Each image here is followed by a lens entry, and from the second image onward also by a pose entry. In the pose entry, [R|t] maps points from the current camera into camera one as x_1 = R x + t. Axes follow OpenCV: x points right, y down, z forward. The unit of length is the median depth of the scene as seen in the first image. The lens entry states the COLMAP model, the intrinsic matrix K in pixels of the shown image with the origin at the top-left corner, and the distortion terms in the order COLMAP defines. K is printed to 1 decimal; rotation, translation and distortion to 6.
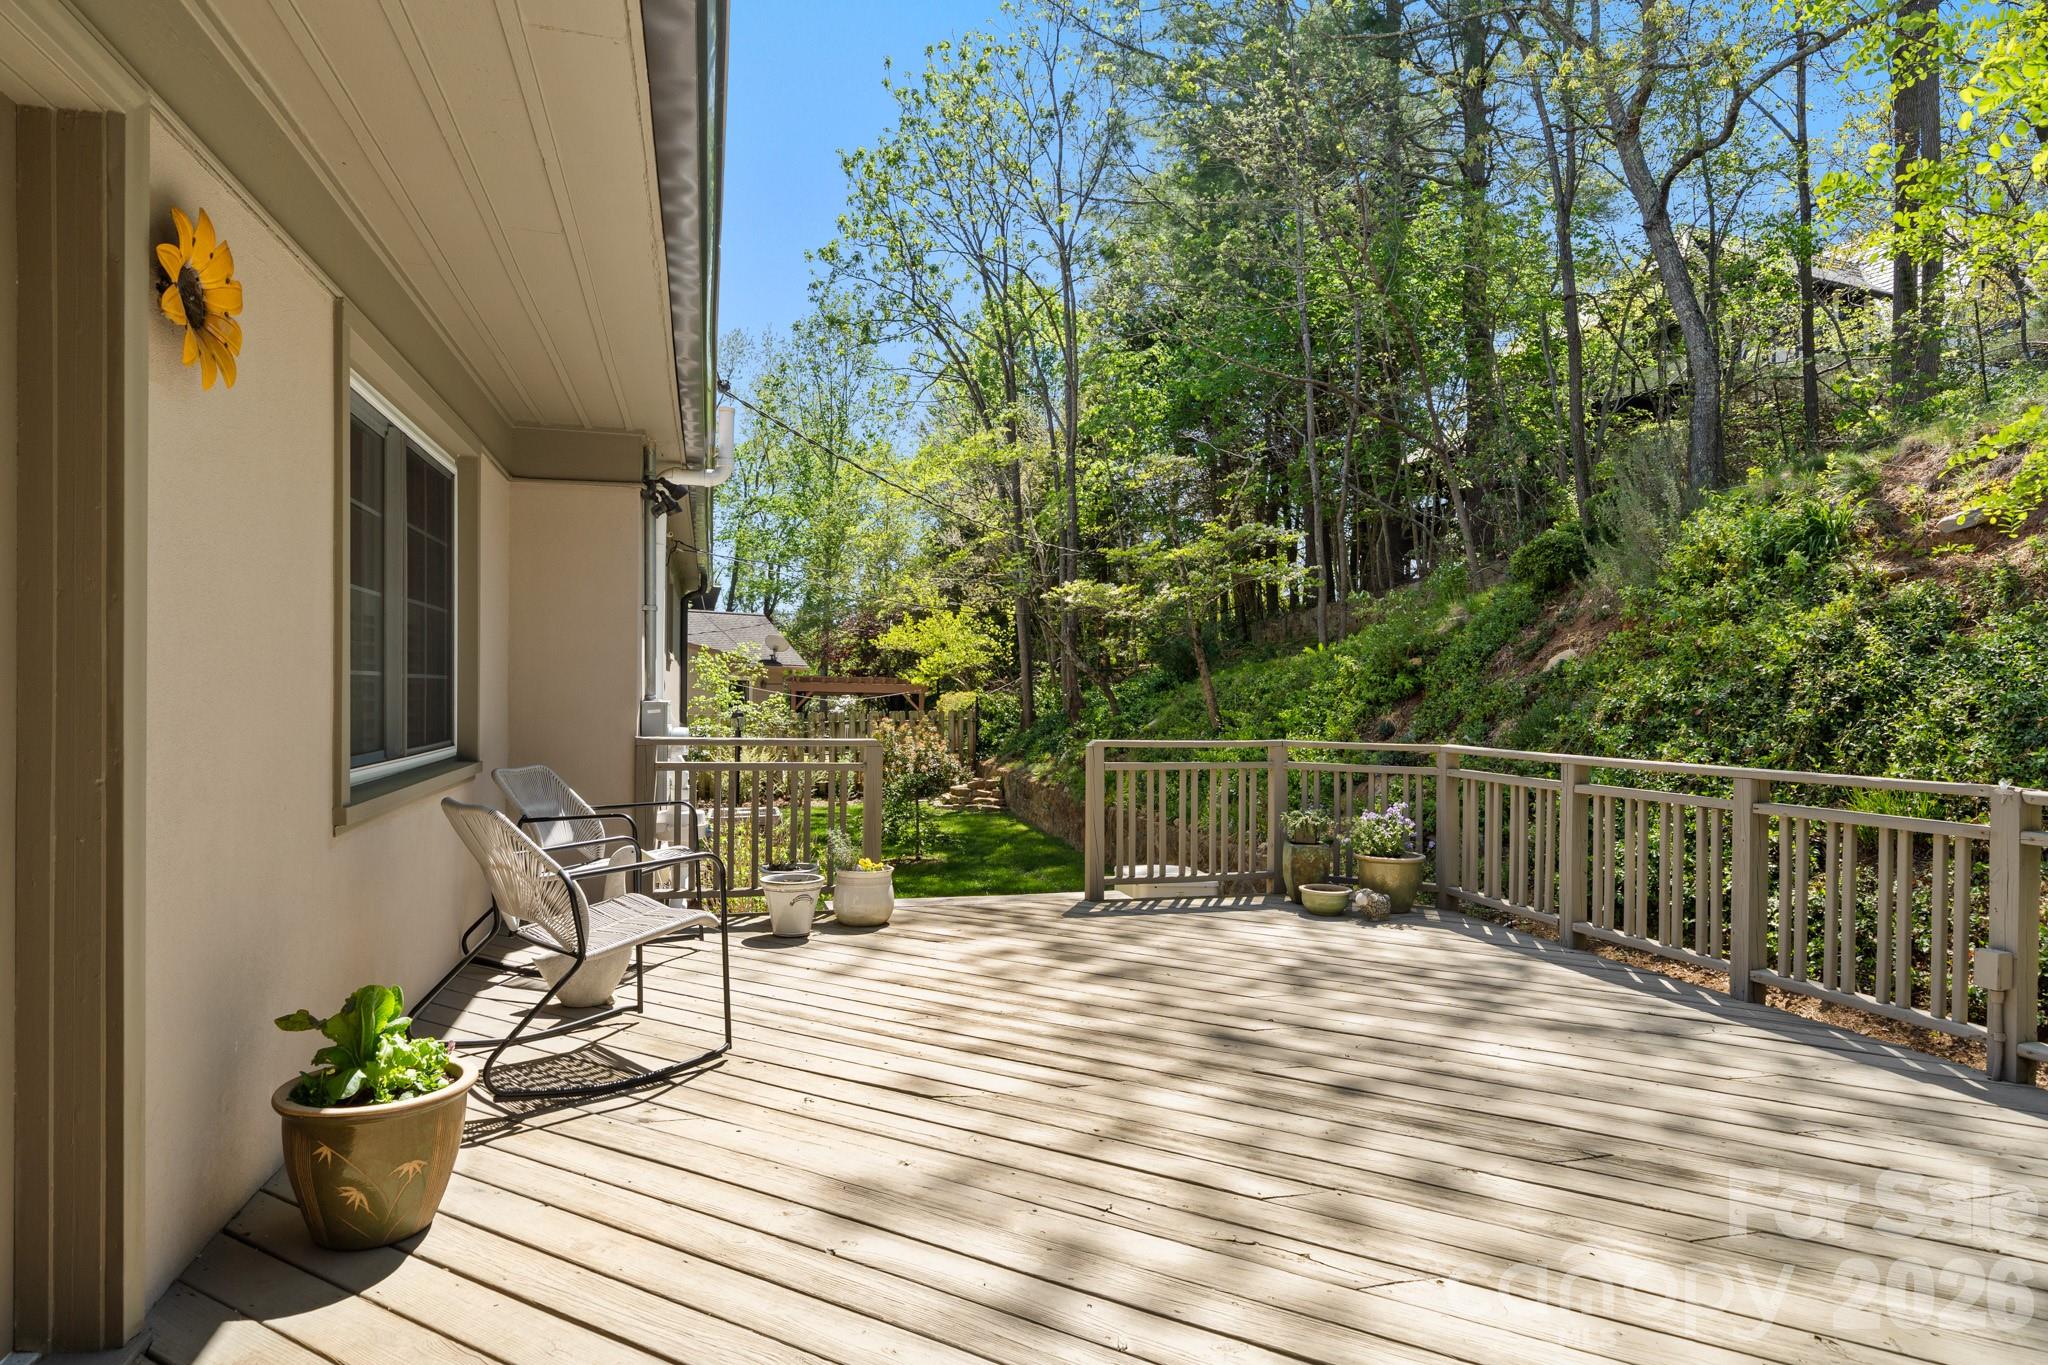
lens RADIAL K [[1122.3, 0, 1024.0], [0, 1122.3, 682.5], [0, 0, 1]] dist [-0.000305, -0.000098]
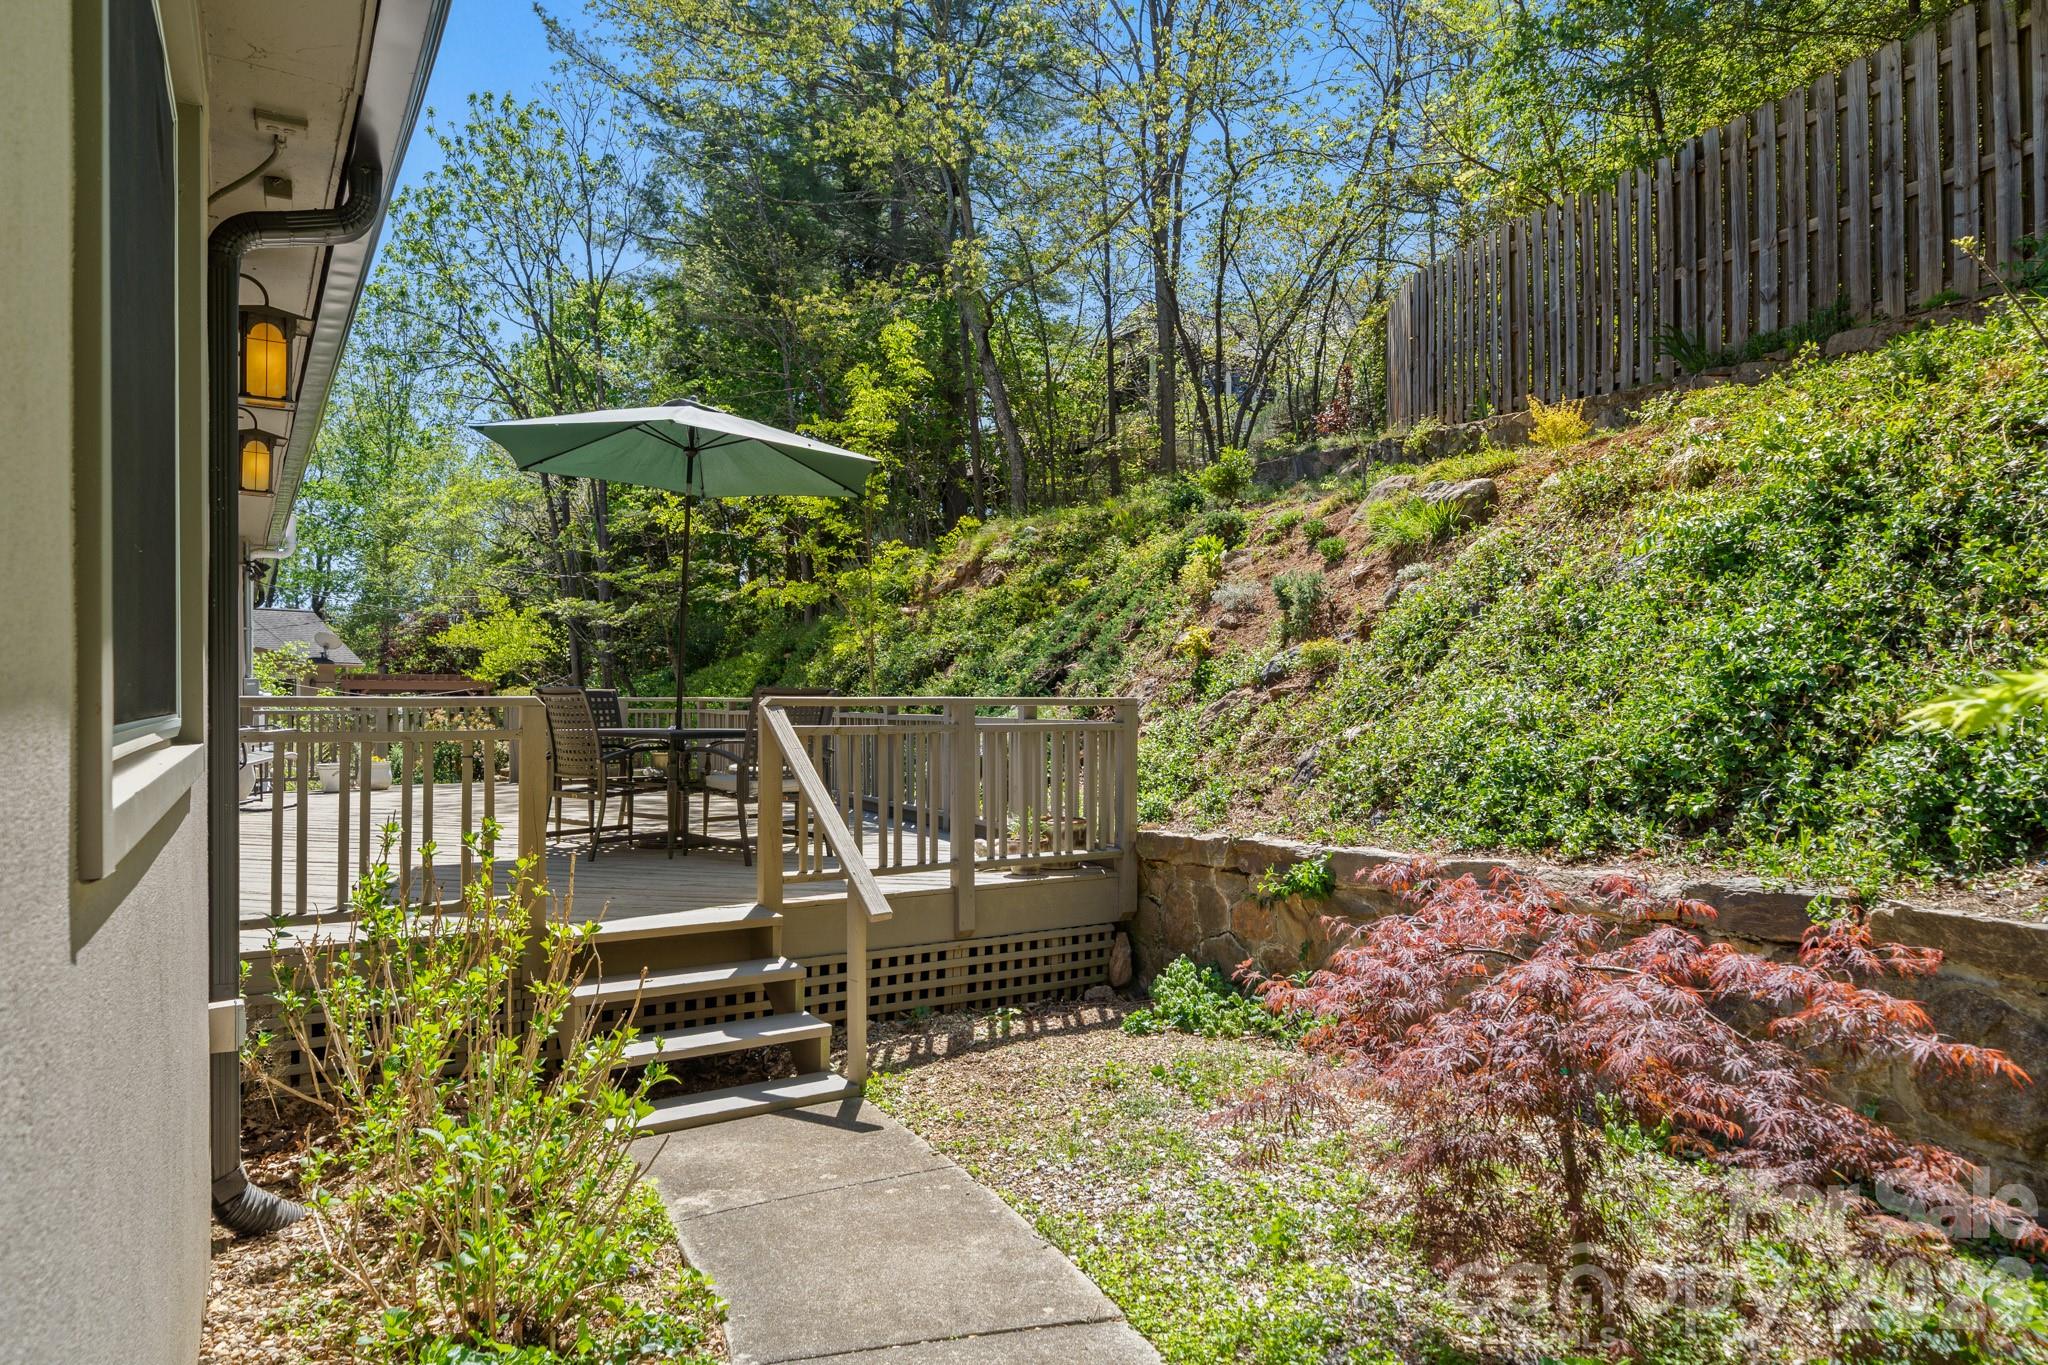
lens RADIAL K [[1302.7, 0, 1024.0], [0, 1302.7, 682.5], [0, 0, 1]] dist [0.020293, 0.000208]
pose [[0.963766, -0.010696, 0.266534, 0.065863], [0.010652, 0.999942, 0.001612, 0.006681], [-0.266536, 0.001286, 0.963824, -0.288837]]
